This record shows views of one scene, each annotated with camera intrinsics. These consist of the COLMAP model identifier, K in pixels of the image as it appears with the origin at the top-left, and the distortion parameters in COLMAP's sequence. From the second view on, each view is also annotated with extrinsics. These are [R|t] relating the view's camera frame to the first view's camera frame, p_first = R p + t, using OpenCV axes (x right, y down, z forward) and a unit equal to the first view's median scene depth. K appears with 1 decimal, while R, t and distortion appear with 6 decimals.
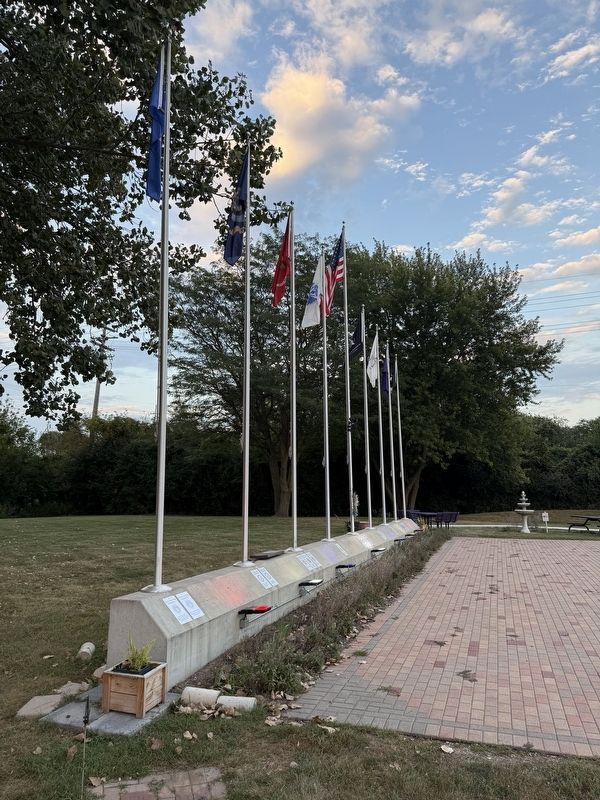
lens RADIAL K [[550.5, 0, 300.0], [0, 550.5, 400.0], [0, 0, 1]] dist [0.088731, -0.101104]
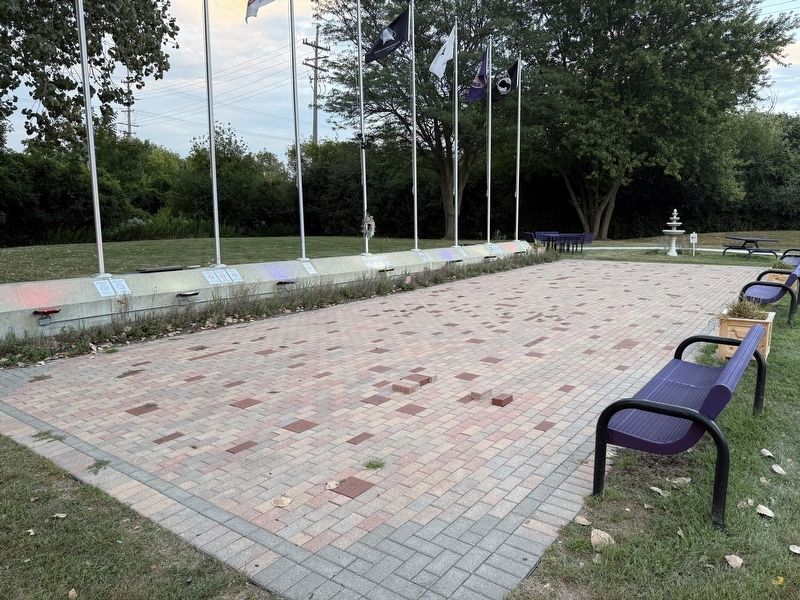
lens RADIAL K [[550.5, 0, 400.0], [0, 550.5, 300.0], [0, 0, 1]] dist [0.088731, -0.101104]
pose [[0.954338, 0.039062, -0.296163, 0.185857], [0.055070, 0.951418, 0.302939, 0.008273], [0.293608, -0.305416, 0.905823, 0.033185]]
